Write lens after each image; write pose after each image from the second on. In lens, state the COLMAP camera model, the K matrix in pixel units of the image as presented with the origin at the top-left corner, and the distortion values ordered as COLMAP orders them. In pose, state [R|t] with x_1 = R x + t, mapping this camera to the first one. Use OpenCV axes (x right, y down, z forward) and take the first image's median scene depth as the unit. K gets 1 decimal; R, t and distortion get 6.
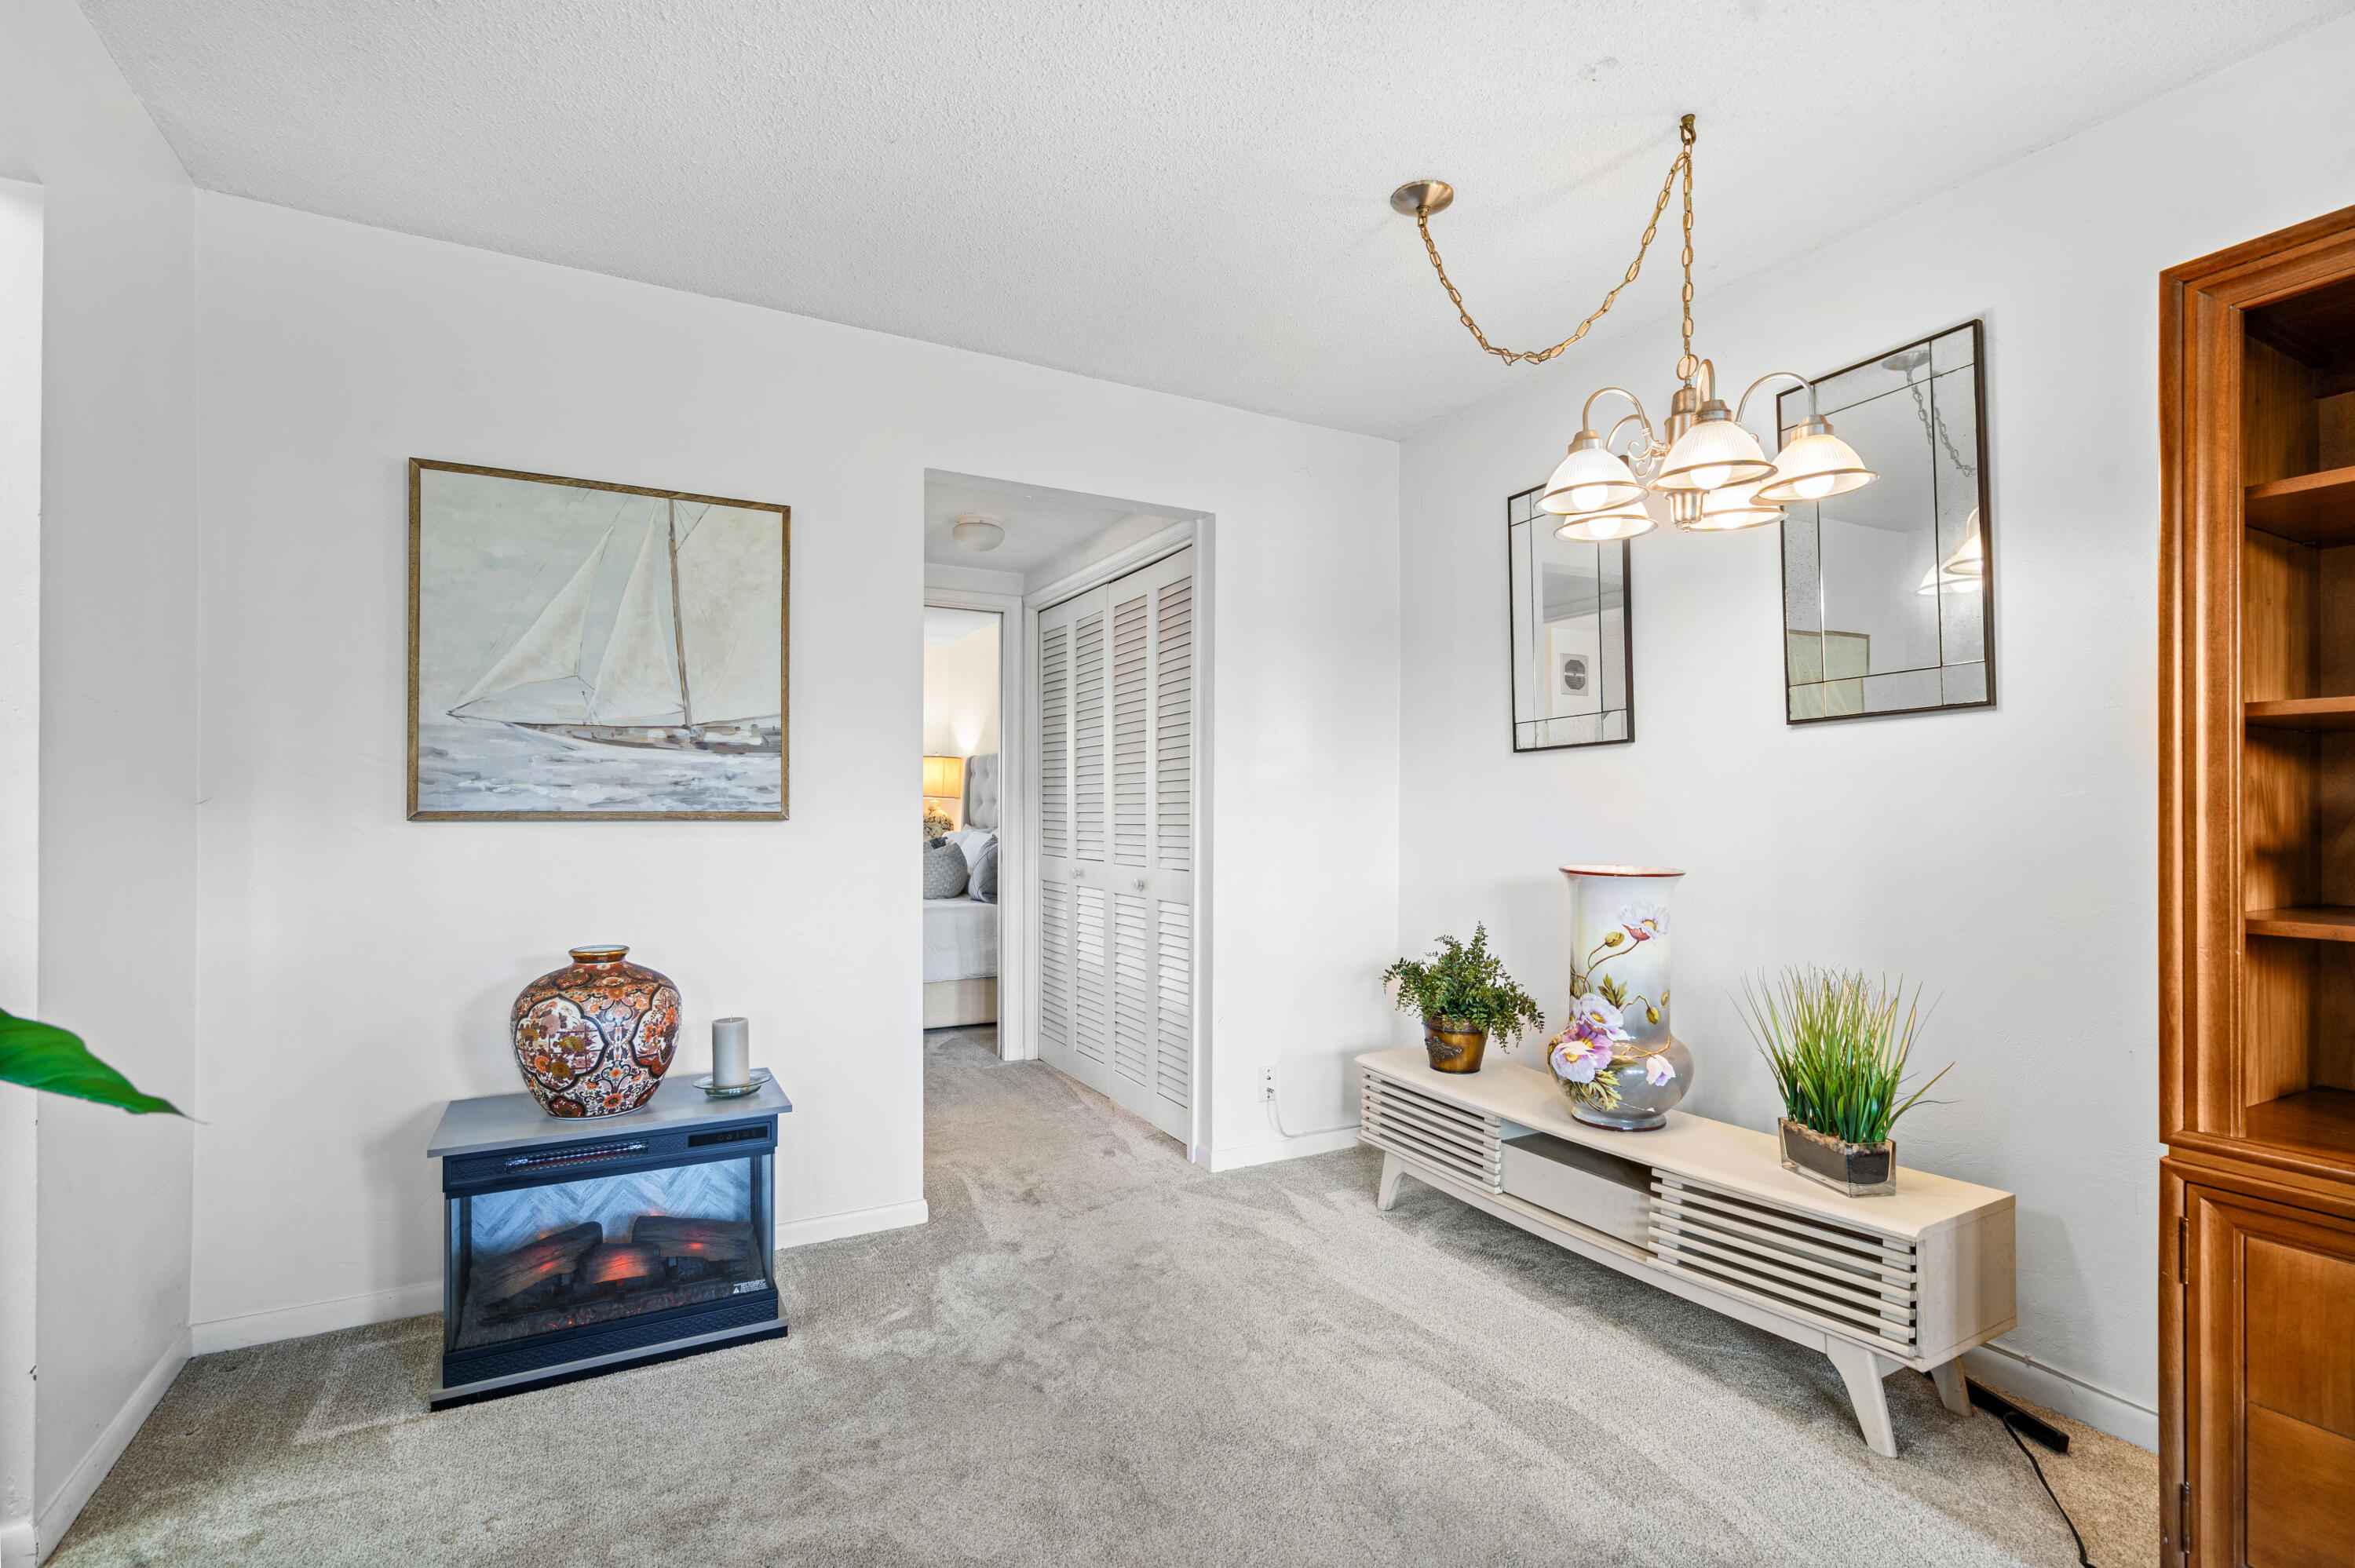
lens RADIAL K [[1078.9, 0, 1175.0], [0, 1078.9, 809.5], [0, 0, 1]] dist [-0.002027, -0.000192]
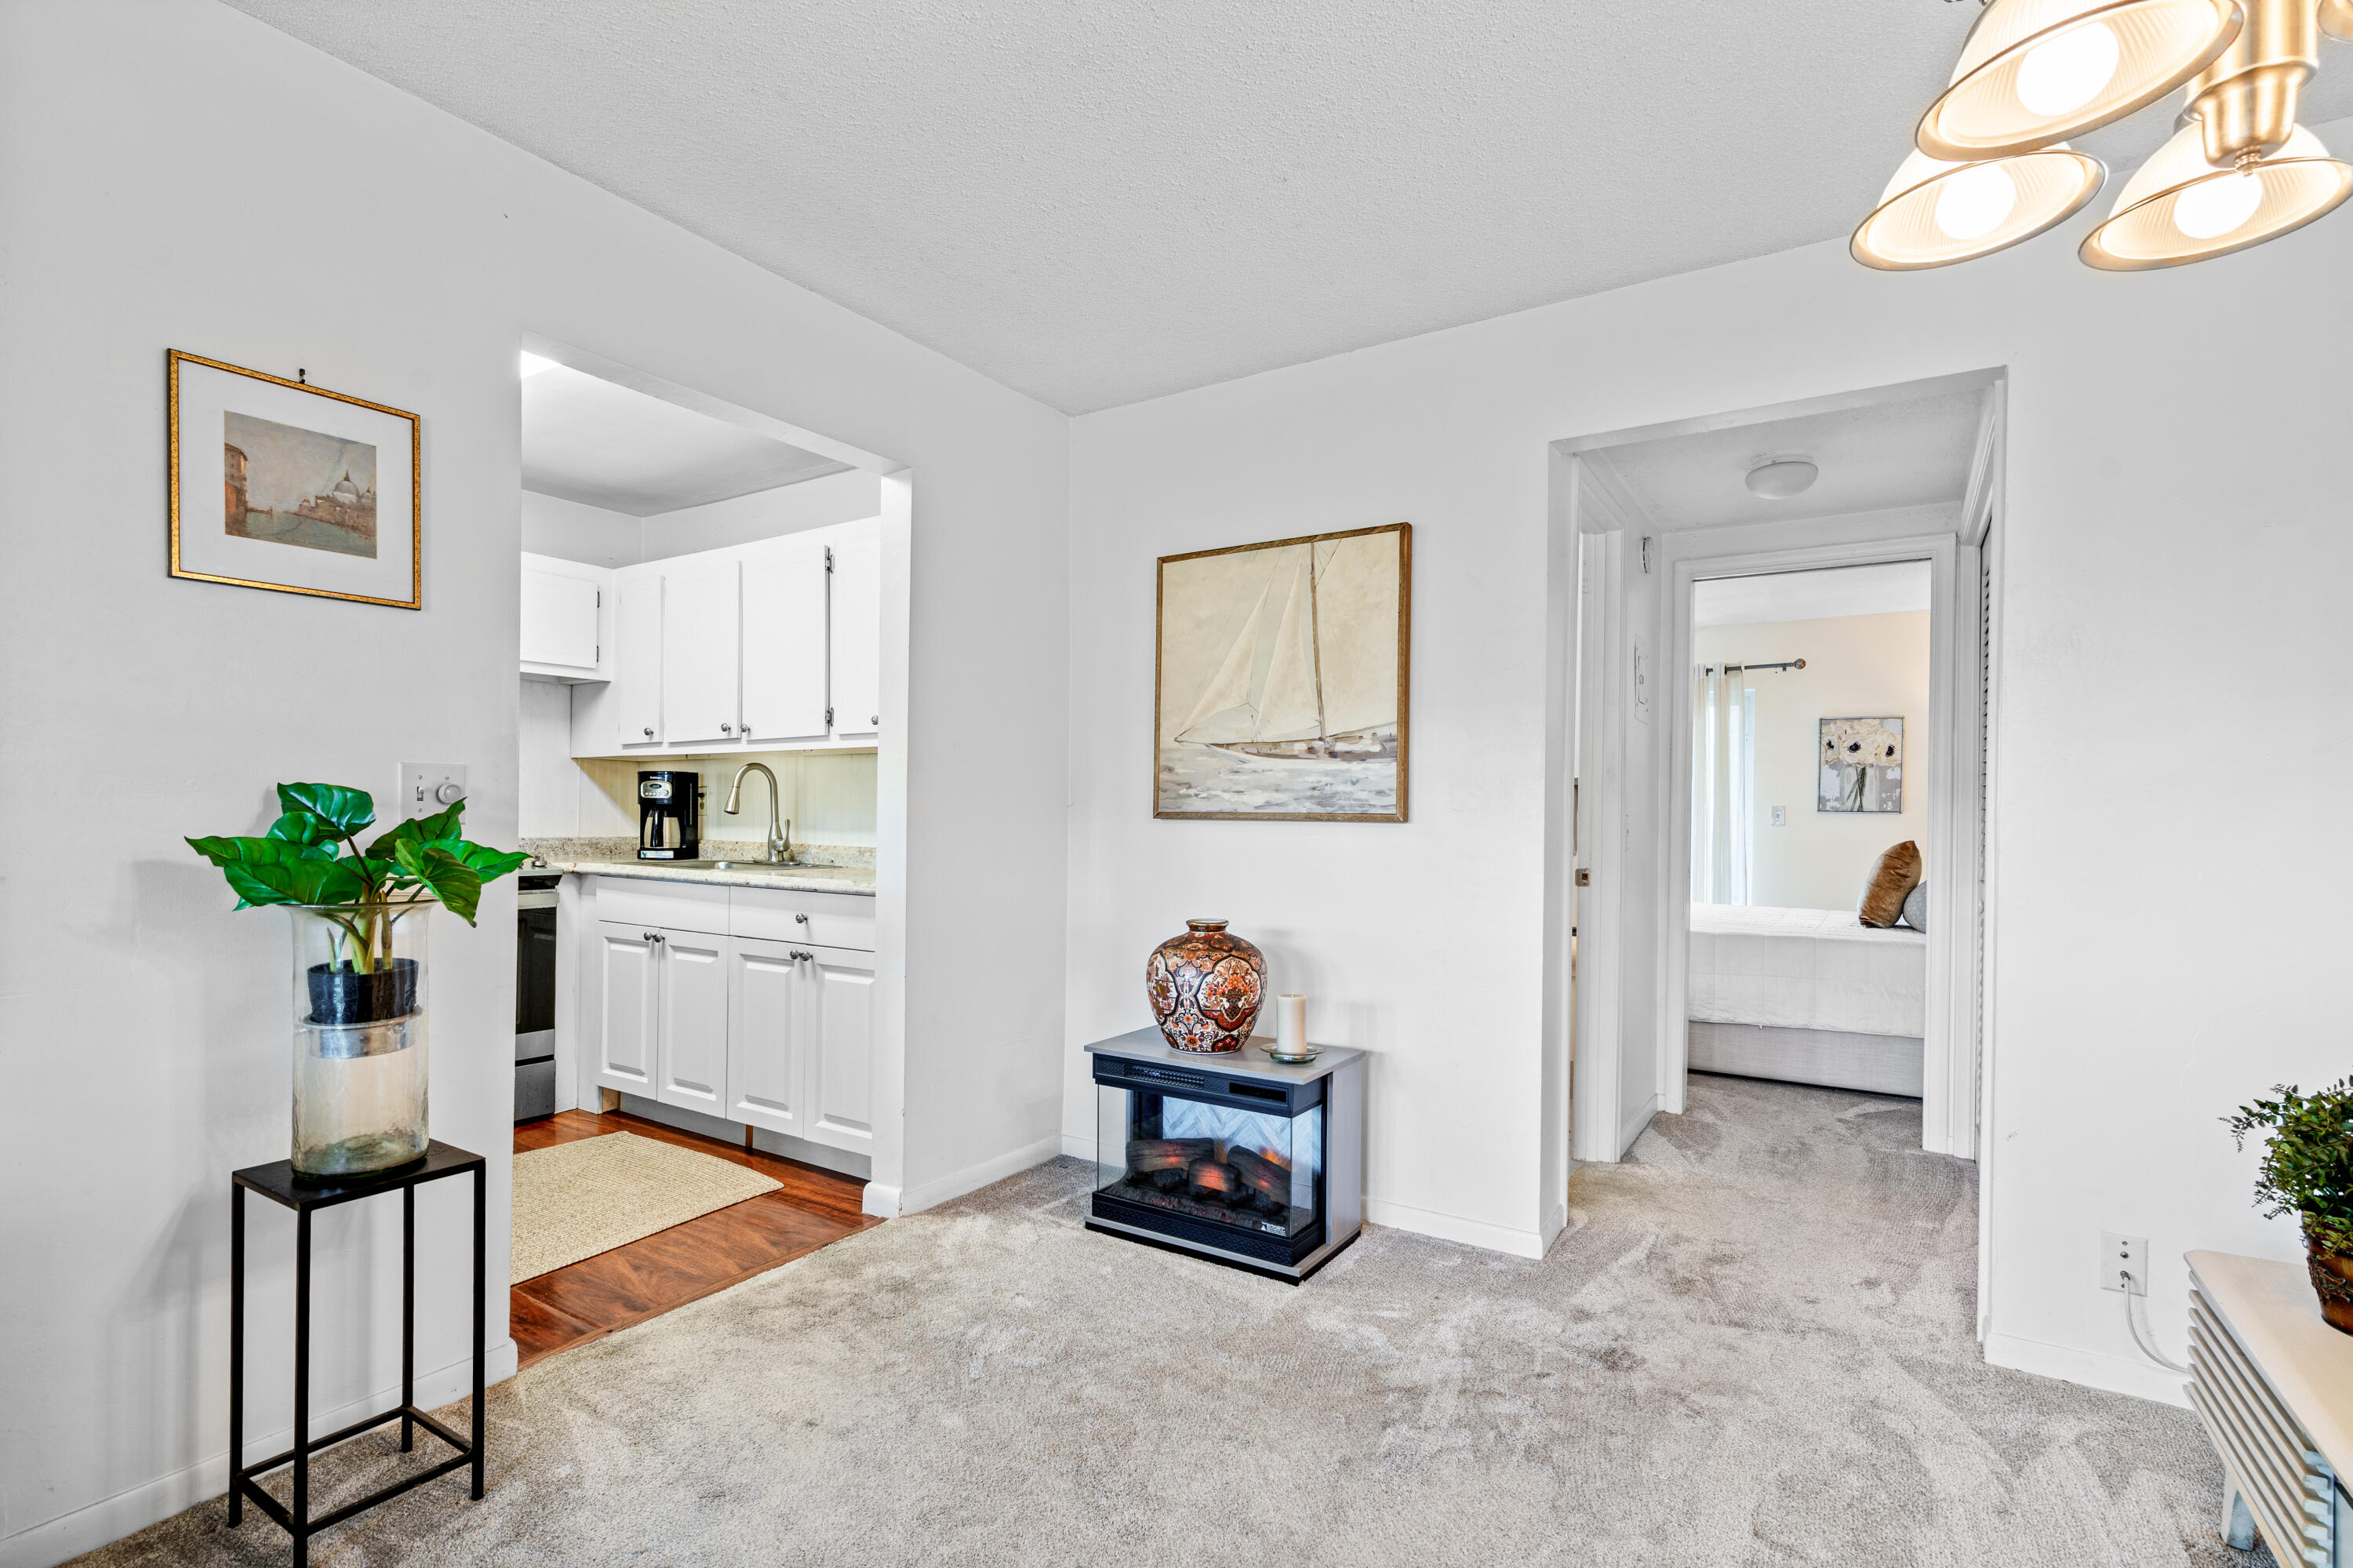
lens RADIAL K [[1118.2, 0, 1167.6], [0, 1118.2, 817.7], [0, 0, 1]] dist [-0.003749, 0.000073]
pose [[0.474857, 0.005599, -0.880045, 0.542135], [-0.008023, 0.999966, 0.002033, 0.005996], [0.880026, 0.006095, 0.474886, 0.312136]]
